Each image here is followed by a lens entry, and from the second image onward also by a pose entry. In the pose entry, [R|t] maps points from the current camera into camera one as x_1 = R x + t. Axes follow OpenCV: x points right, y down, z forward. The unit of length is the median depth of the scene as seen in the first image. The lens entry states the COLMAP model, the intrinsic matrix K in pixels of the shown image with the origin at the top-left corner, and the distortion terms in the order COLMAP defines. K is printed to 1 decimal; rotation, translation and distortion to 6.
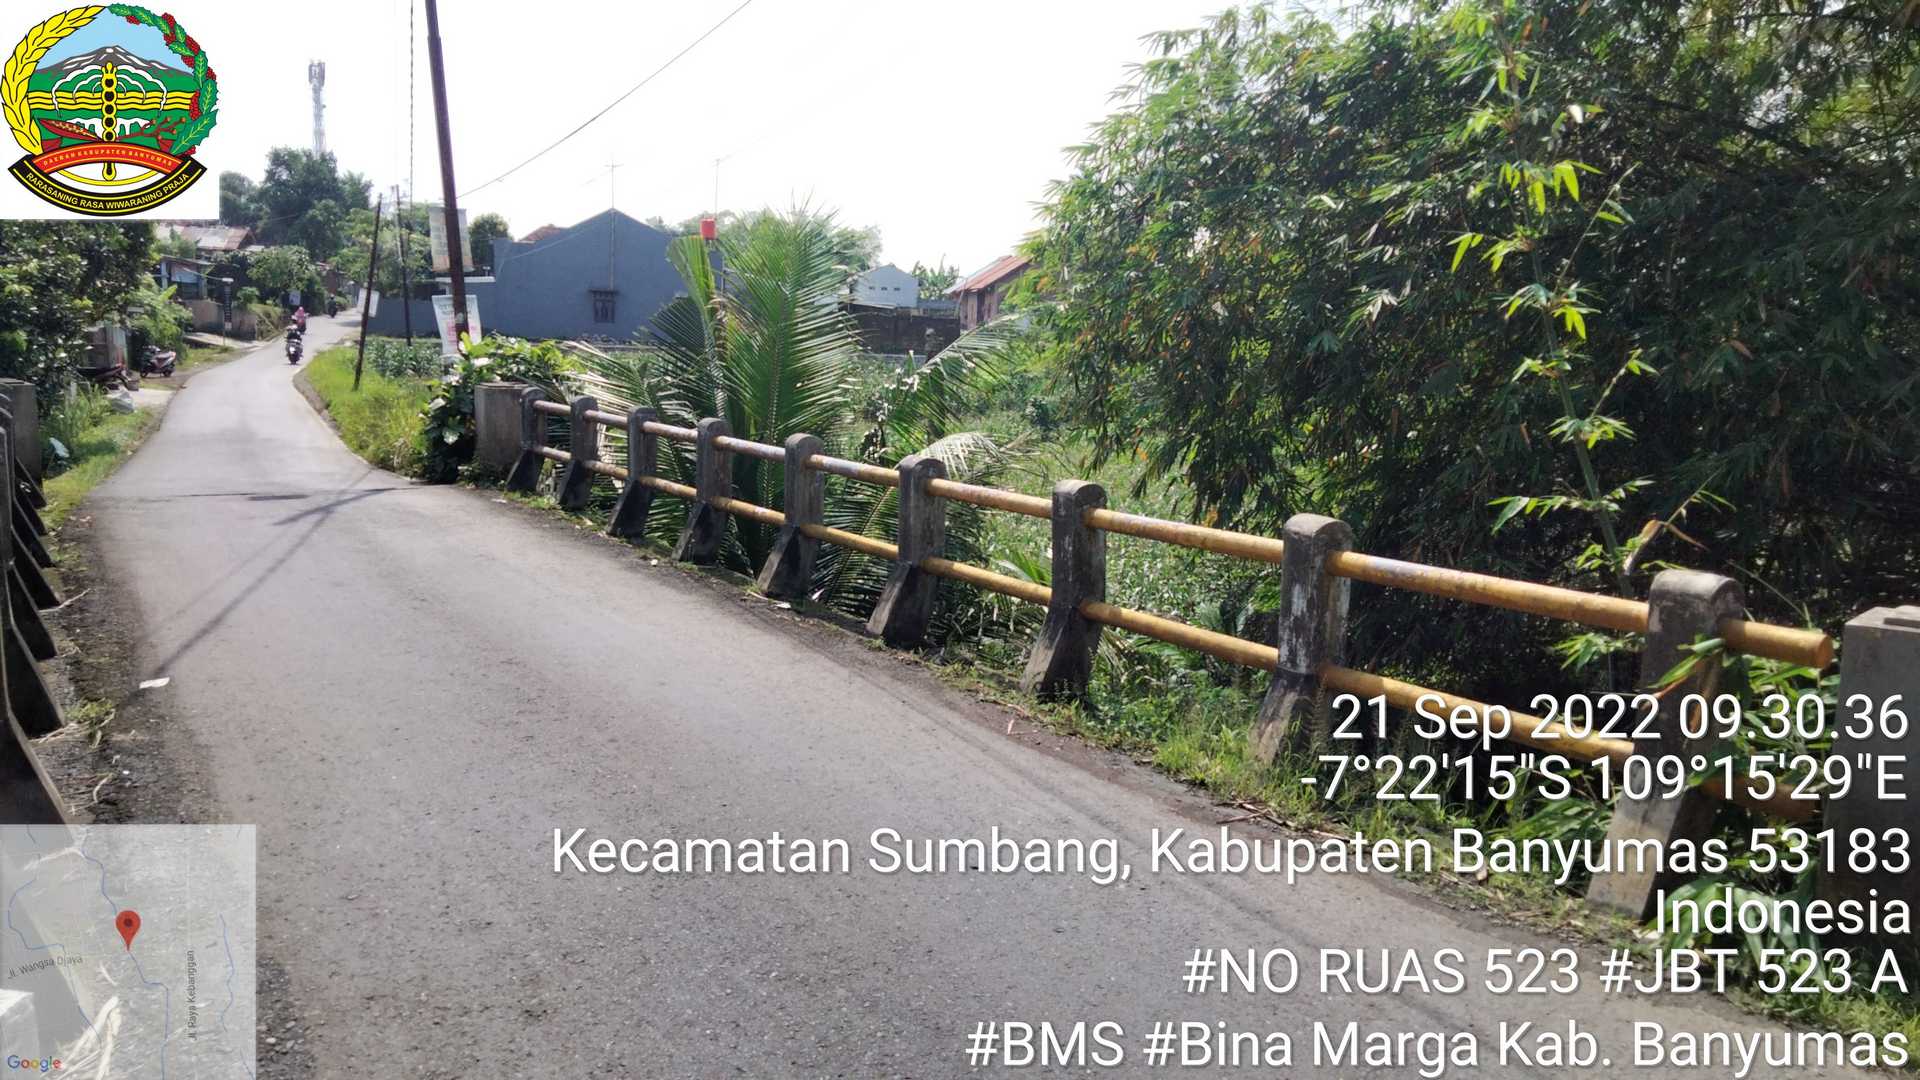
lens RADIAL K [[1406.2, 0, 947.4], [0, 1406.2, 562.1], [0, 0, 1]] dist [0.019621, -0.007581]
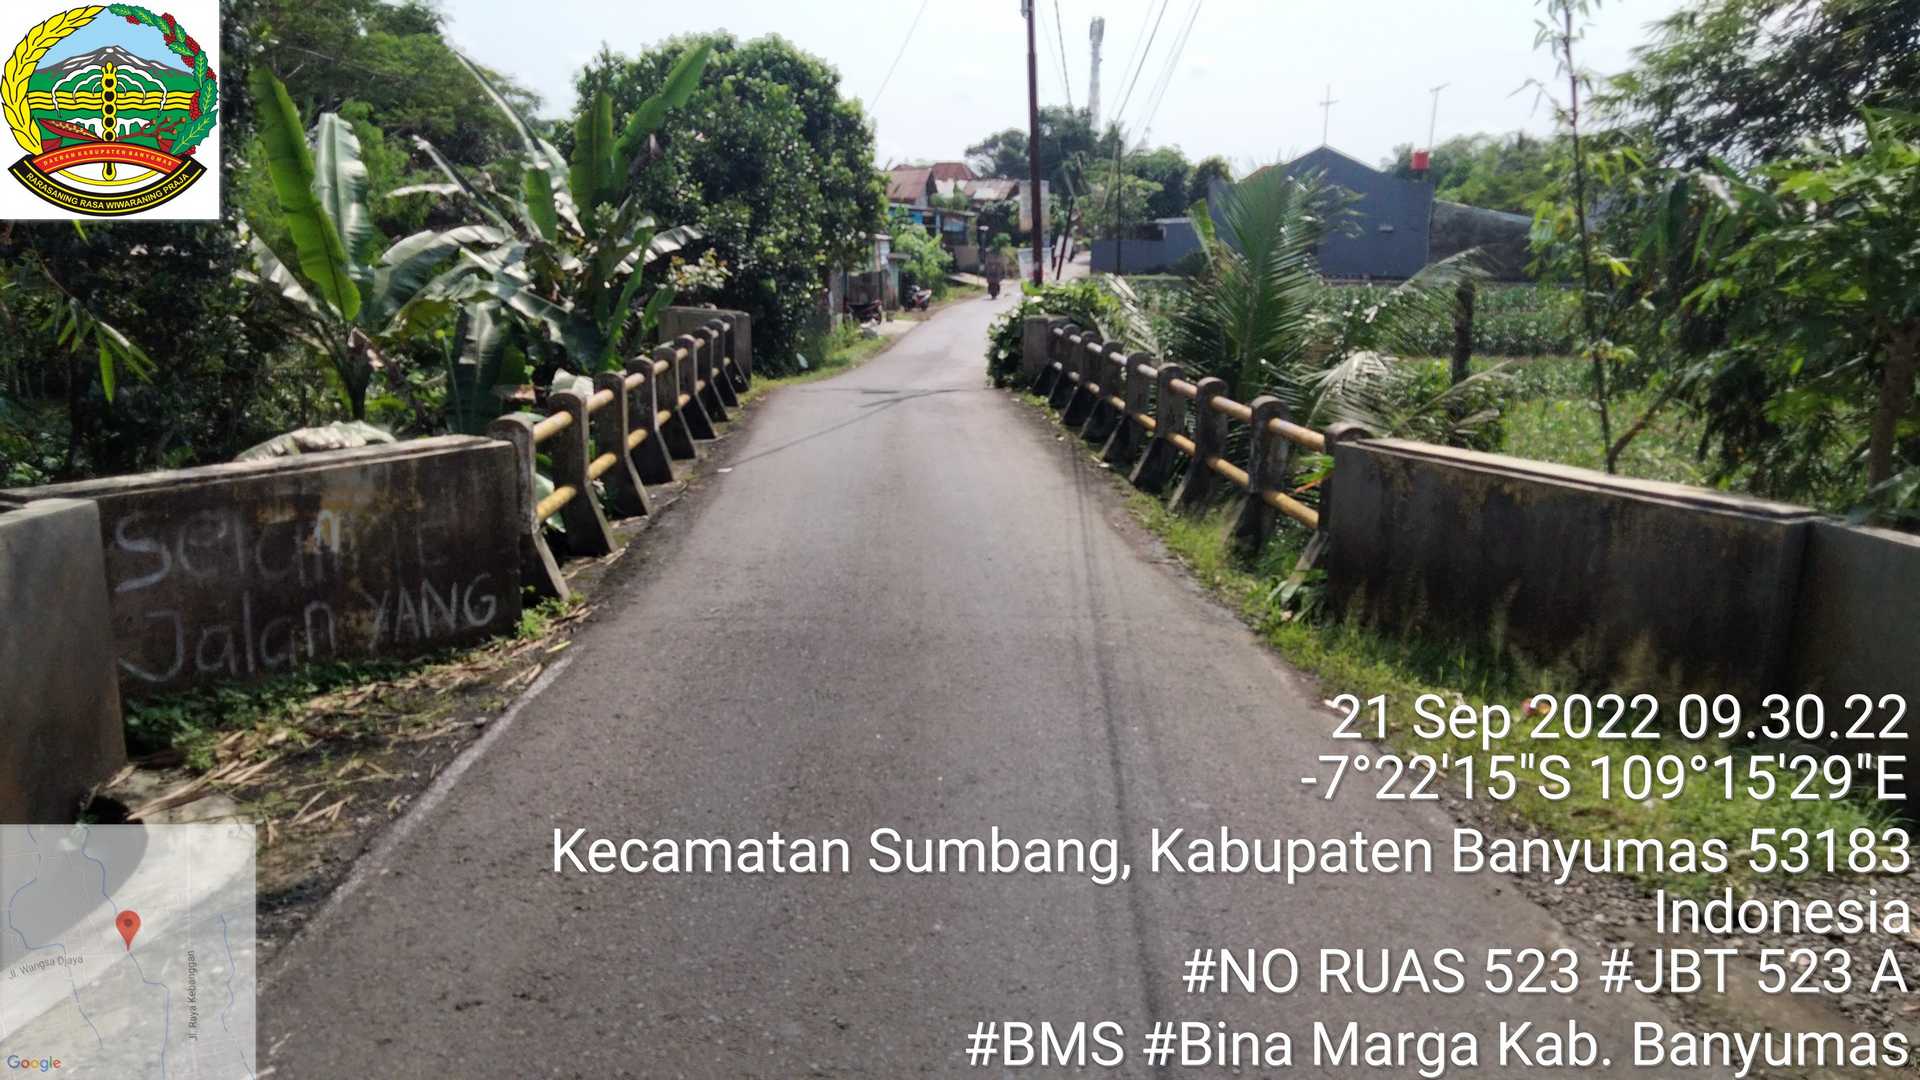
lens RADIAL K [[1419.4, 0, 950.3], [0, 1419.4, 543.1], [0, 0, 1]] dist [0.050918, -0.043837]
pose [[0.869764, 0.081598, -0.486674, 0.115290], [-0.066218, 0.996613, 0.048755, 0.011991], [0.489004, -0.010179, 0.872222, -0.095400]]
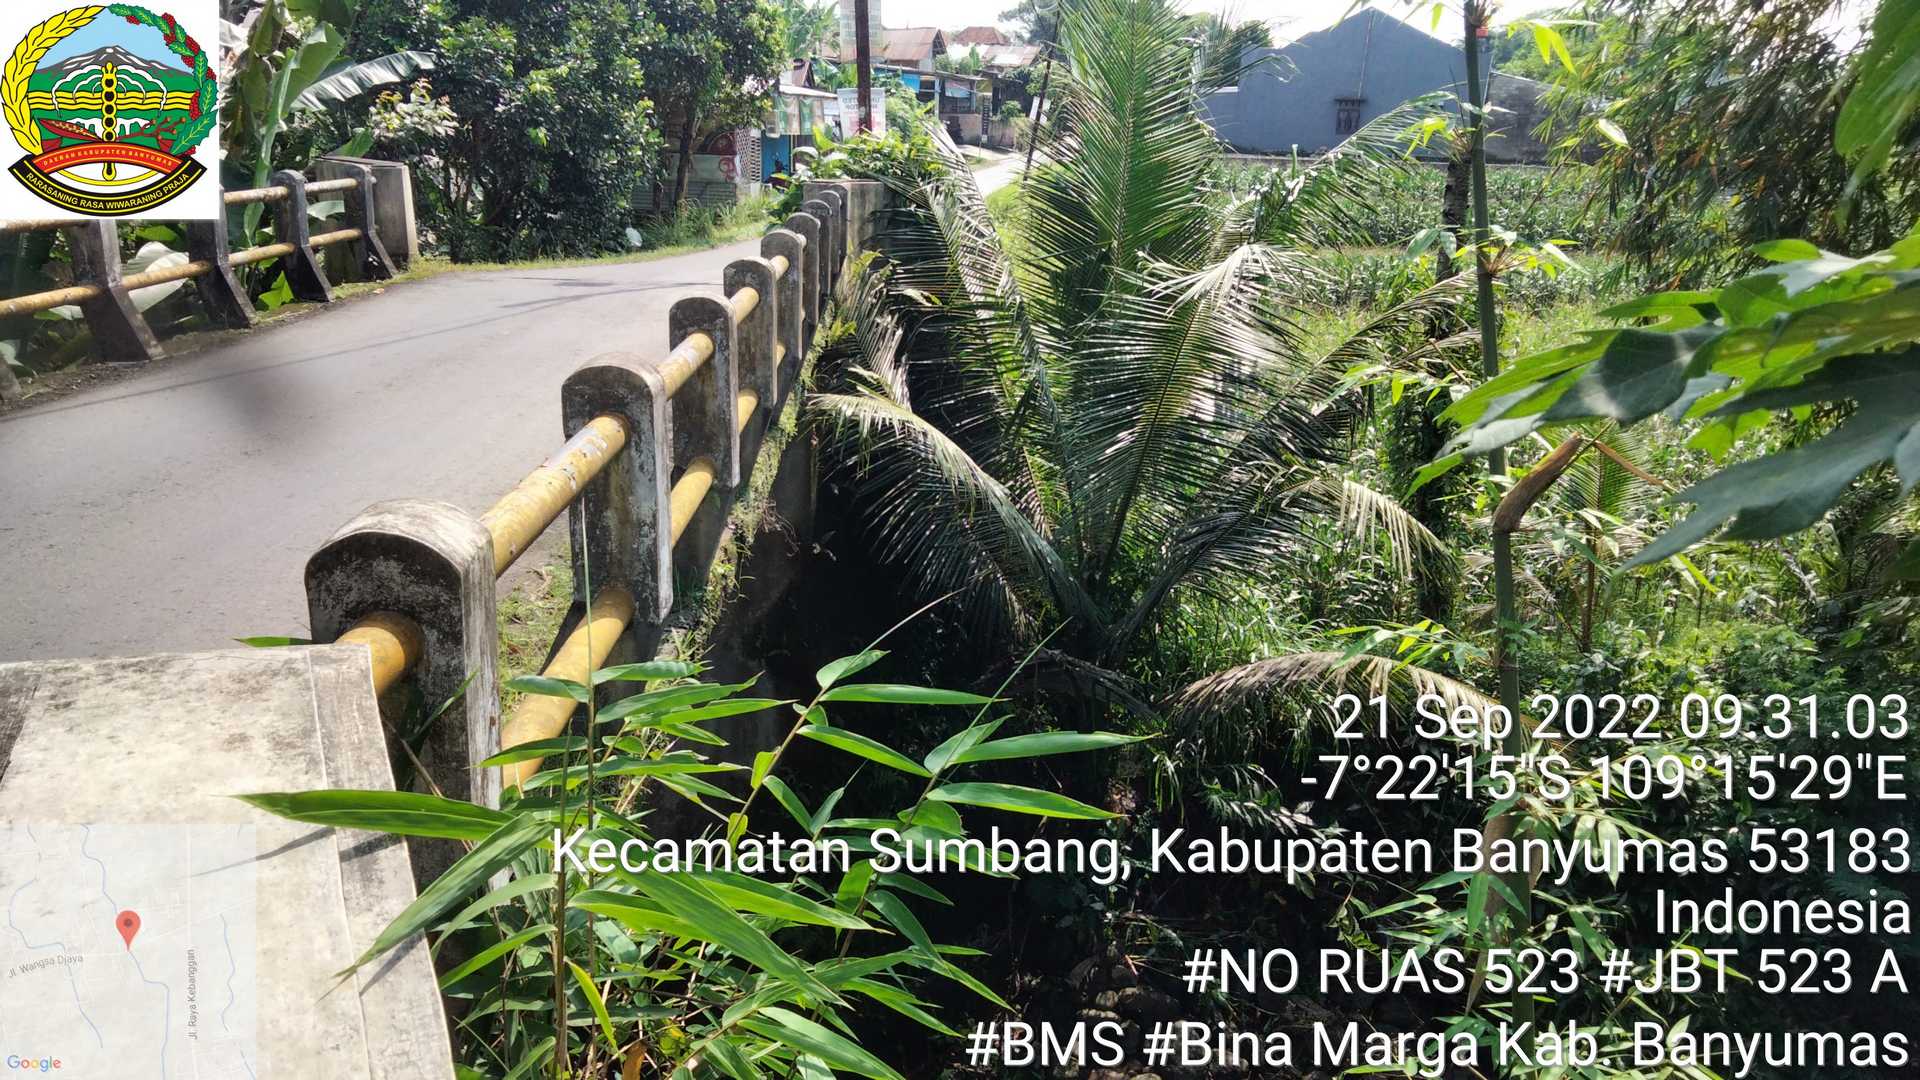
lens RADIAL K [[1406.2, 0, 947.4], [0, 1406.2, 562.1], [0, 0, 1]] dist [0.019621, -0.007581]
pose [[0.846264, 0.154380, -0.509907, 0.111498], [-0.090965, 0.984912, 0.147224, -0.007588], [0.524941, -0.078207, 0.847538, 0.084574]]
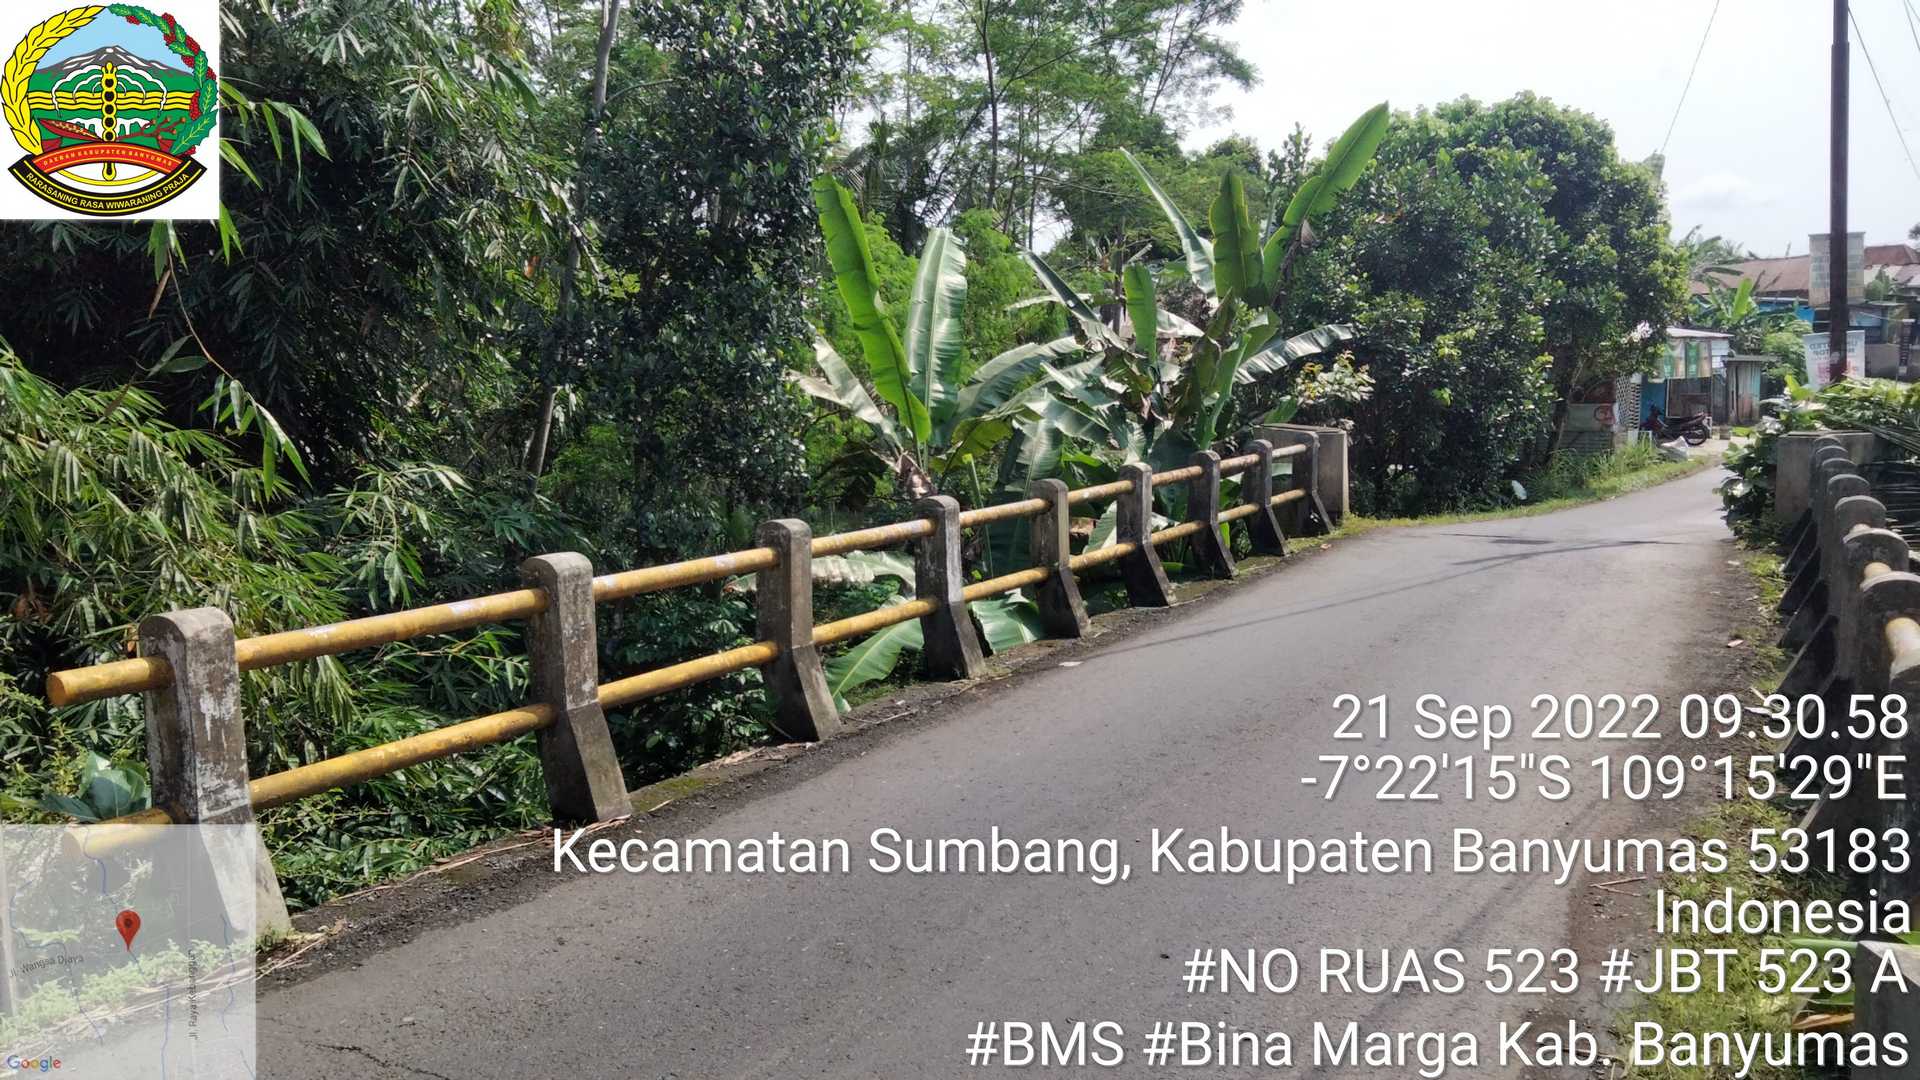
lens RADIAL K [[1419.4, 0, 950.3], [0, 1419.4, 543.1], [0, 0, 1]] dist [0.050918, -0.043837]
pose [[0.450457, 0.069322, -0.890103, 0.095348], [-0.112554, 0.993436, 0.020409, -0.006836], [0.885675, 0.090992, 0.455303, 0.053182]]
